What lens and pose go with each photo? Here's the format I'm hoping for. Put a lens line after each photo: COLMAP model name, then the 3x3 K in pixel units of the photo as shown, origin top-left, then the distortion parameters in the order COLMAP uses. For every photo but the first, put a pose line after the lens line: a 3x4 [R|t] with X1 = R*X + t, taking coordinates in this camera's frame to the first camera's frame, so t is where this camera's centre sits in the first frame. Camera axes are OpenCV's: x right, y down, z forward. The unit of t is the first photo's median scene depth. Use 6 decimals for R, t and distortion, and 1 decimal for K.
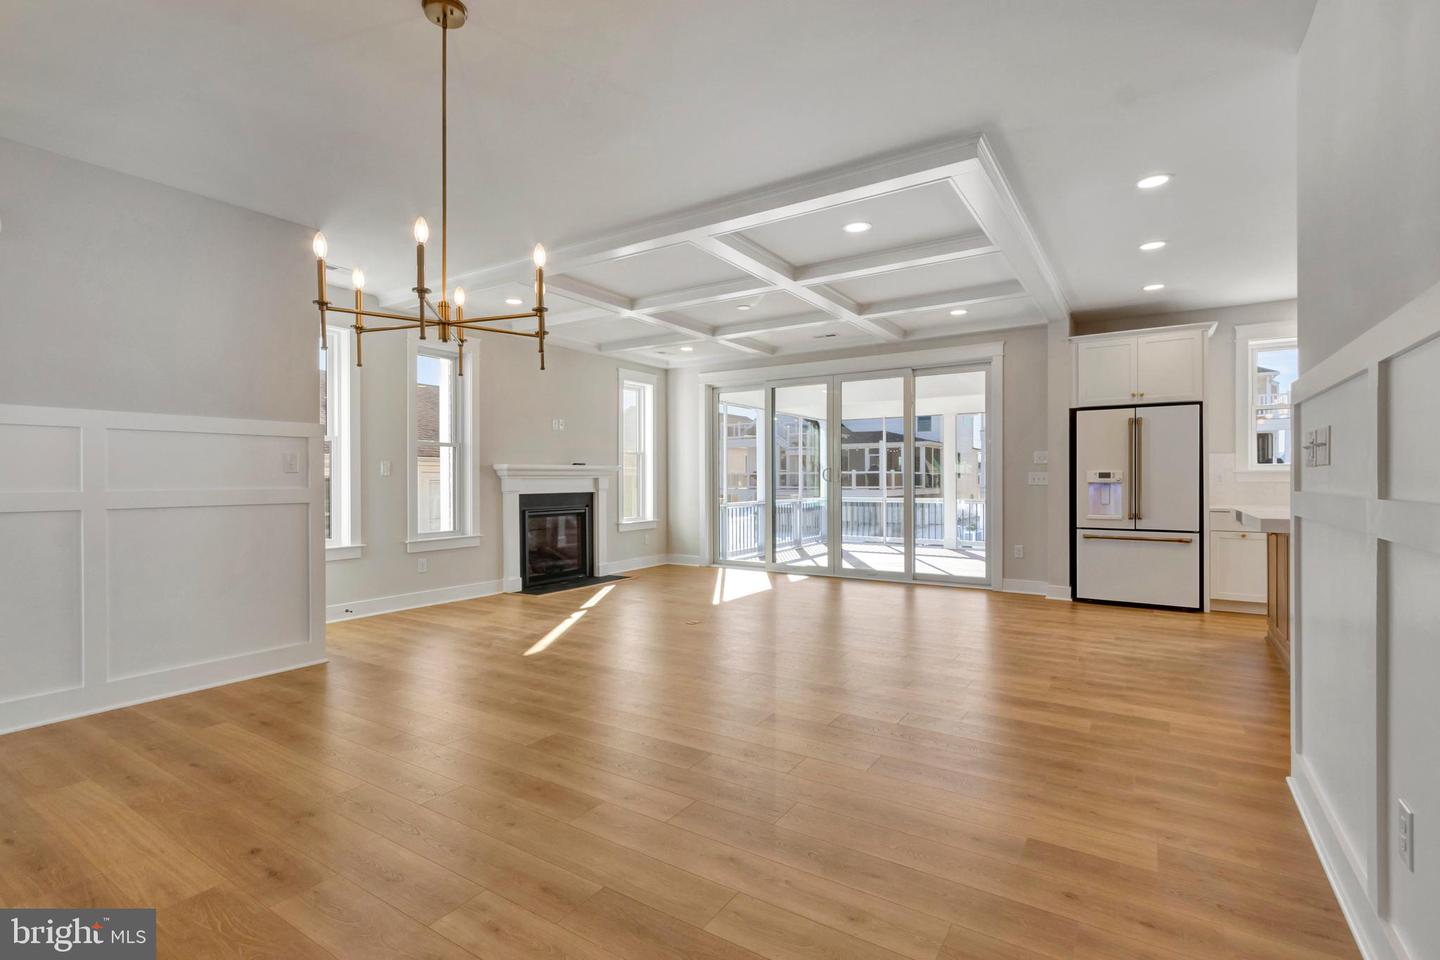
lens RADIAL K [[685.8, 0, 697.4], [0, 685.8, 466.6], [0, 0, 1]] dist [0.001255, -0.000148]
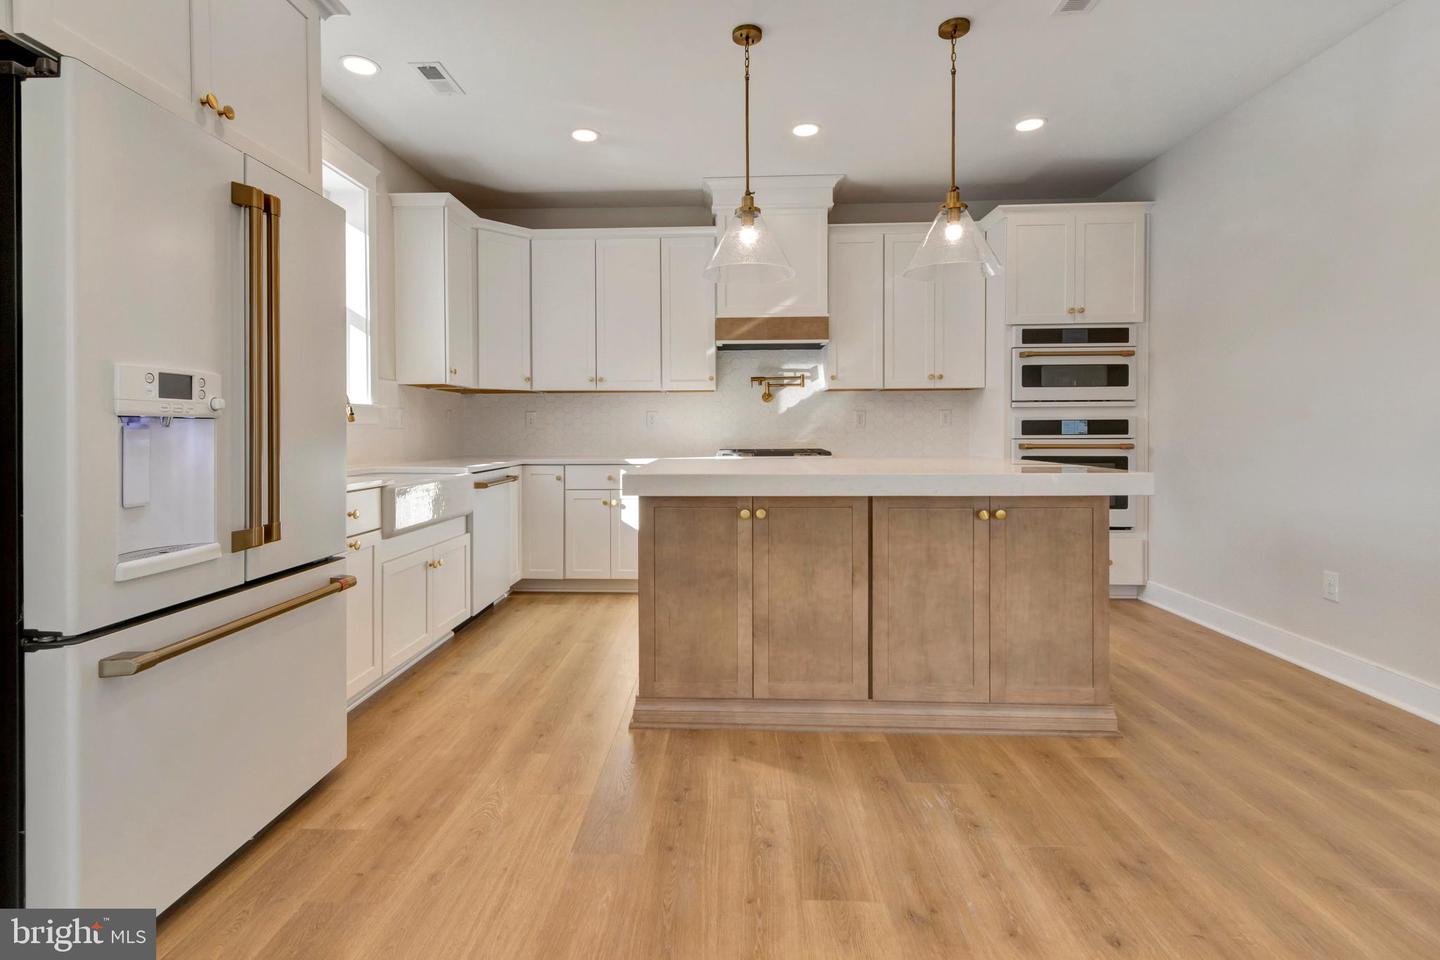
lens RADIAL K [[680.6, 0, 692.4], [0, 680.6, 453.6], [0, 0, 1]] dist [0.001972, 0.000299]
pose [[-0.505080, -0.024463, 0.862726, 0.291134], [-0.011898, 0.999701, 0.021381, 0.028556], [-0.862991, 0.000534, -0.505220, 0.949910]]
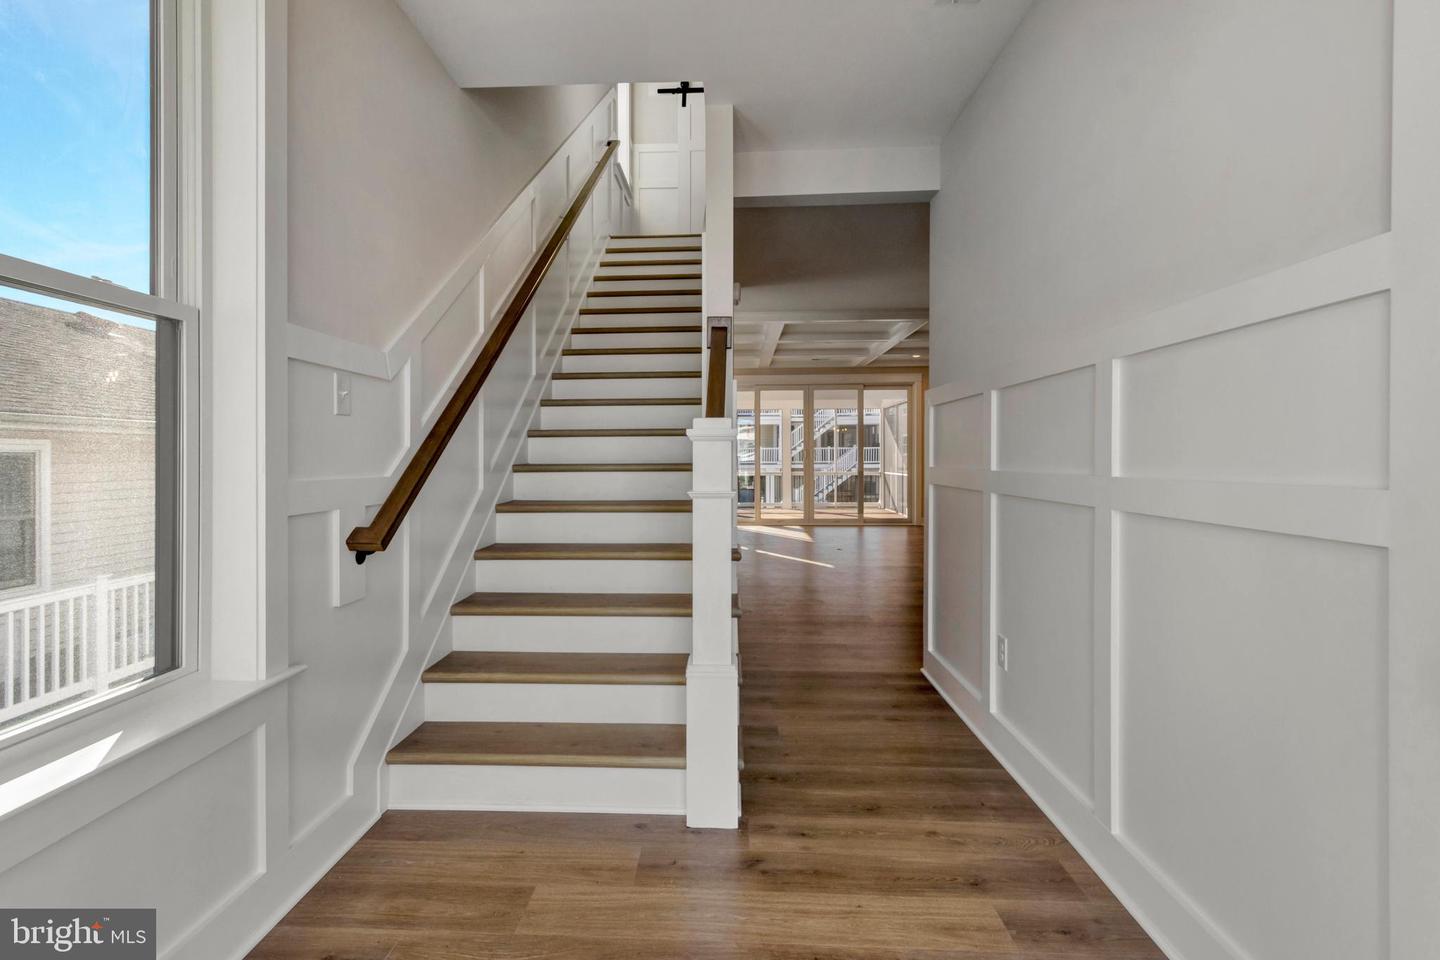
lens RADIAL K [[685.8, 0, 697.4], [0, 685.8, 466.6], [0, 0, 1]] dist [0.001255, -0.000148]
pose [[0.859161, -0.003216, 0.511696, -0.950880], [-0.013448, 0.999493, 0.028862, 0.000962], [-0.511529, -0.031678, 0.858682, -0.163752]]
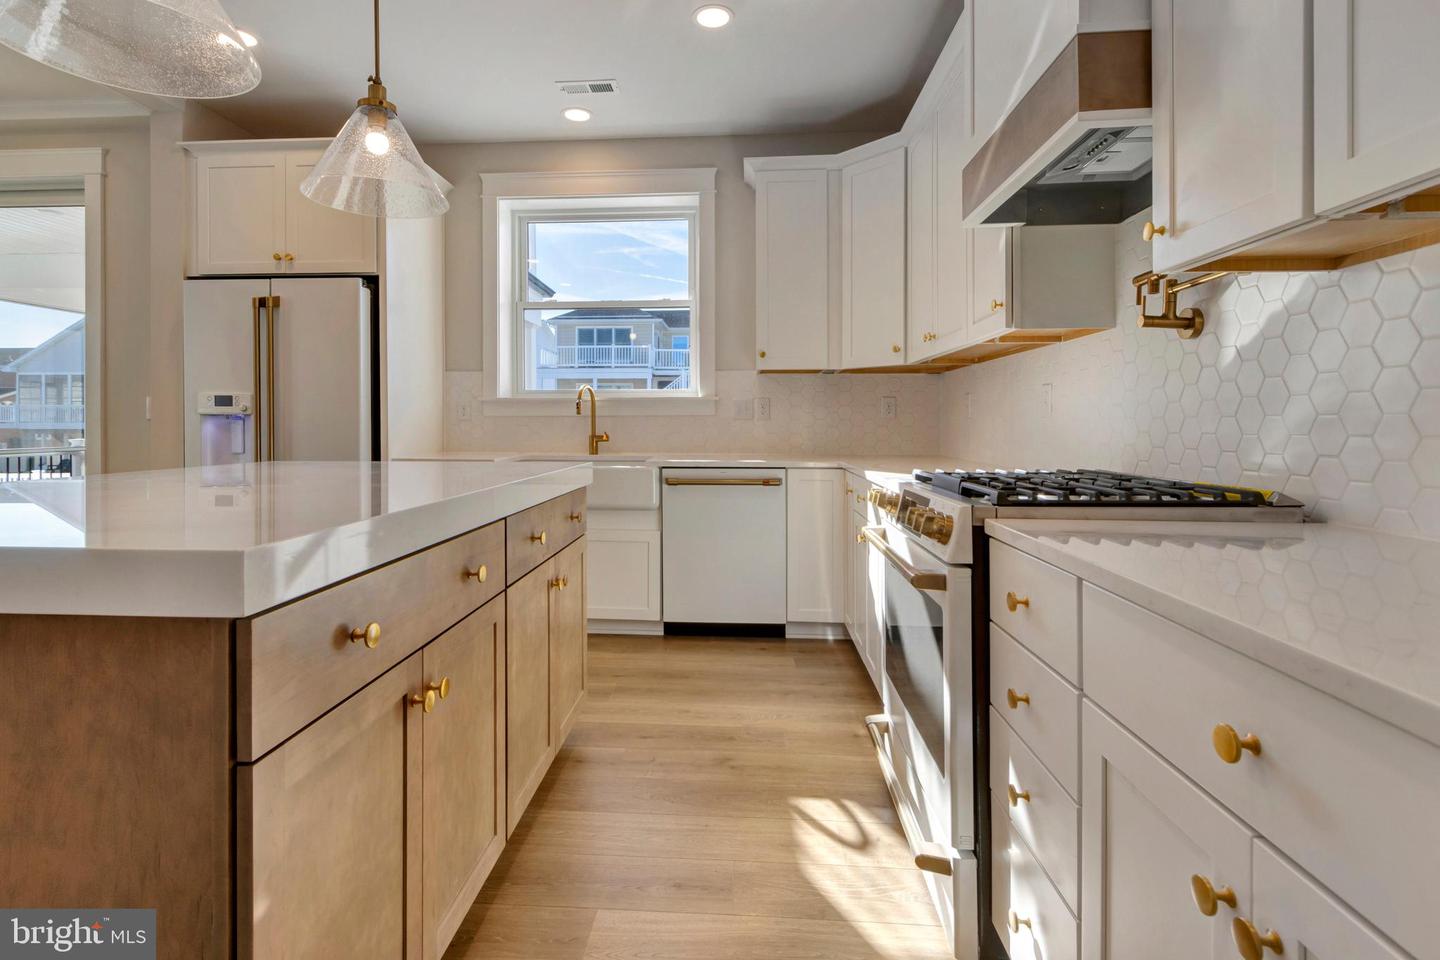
lens RADIAL K [[700.4, 0, 693.4], [0, 700.4, 424.3], [0, 0, 1]] dist [0.012836, -0.000041]
pose [[0.870354, 0.003597, 0.492413, 0.632872], [-0.014152, 0.999743, 0.017711, 0.015756], [-0.492223, -0.022384, 0.870181, 0.327833]]
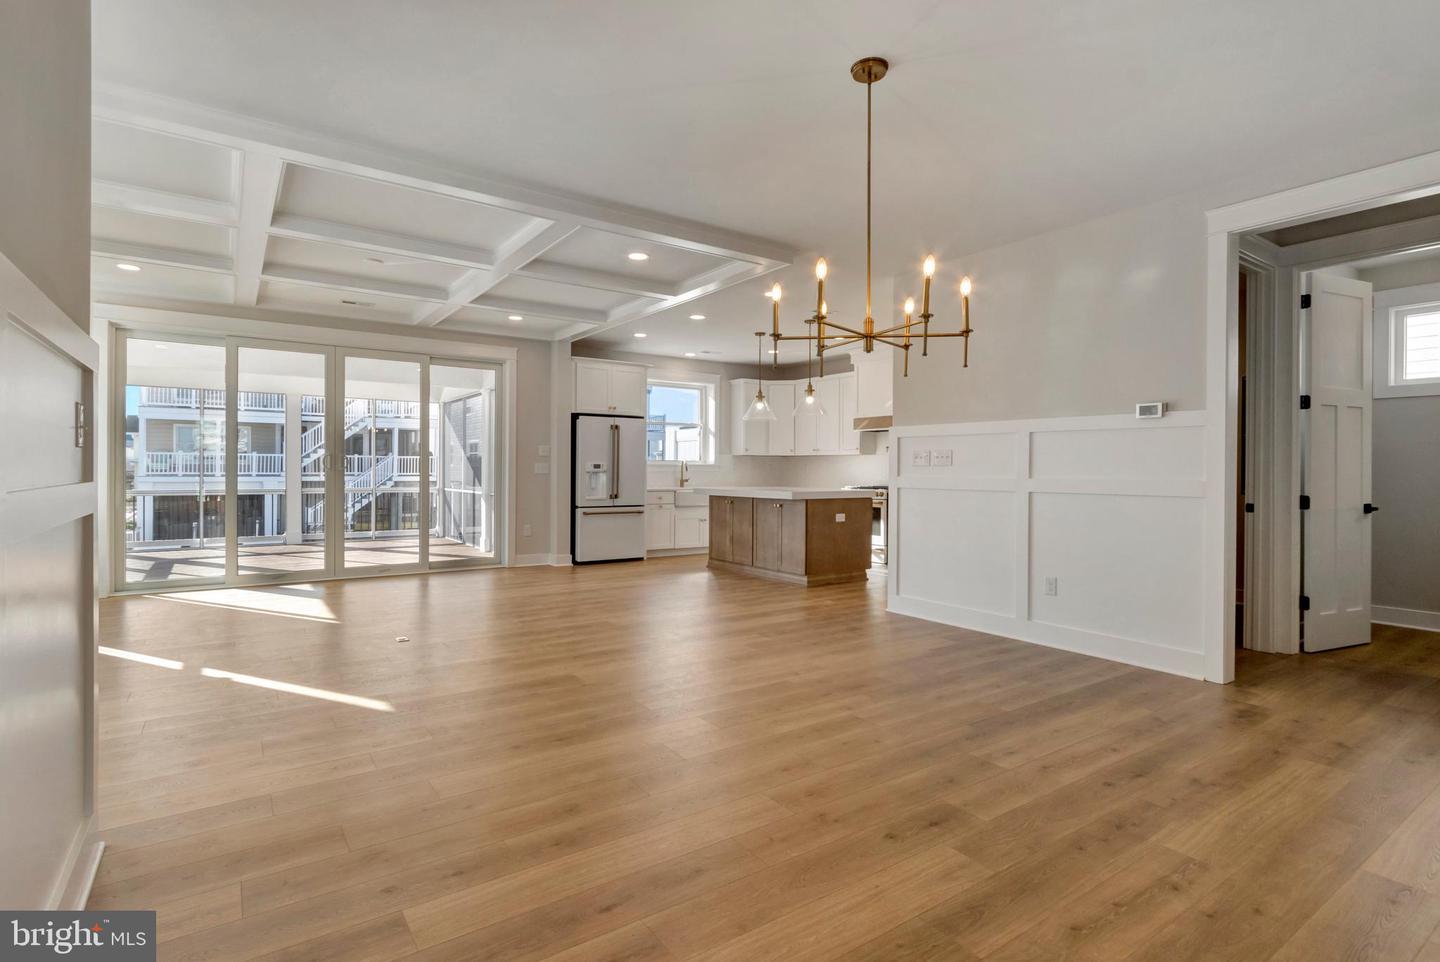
lens RADIAL K [[703.1, 0, 710.9], [0, 703.1, 466.0], [0, 0, 1]] dist [0.005757, 0.000484]
pose [[0.363723, 0.008688, 0.931467, -0.580369], [-0.023998, 0.999712, 0.000046, 0.006432], [-0.931198, -0.022371, 0.363826, 0.297665]]
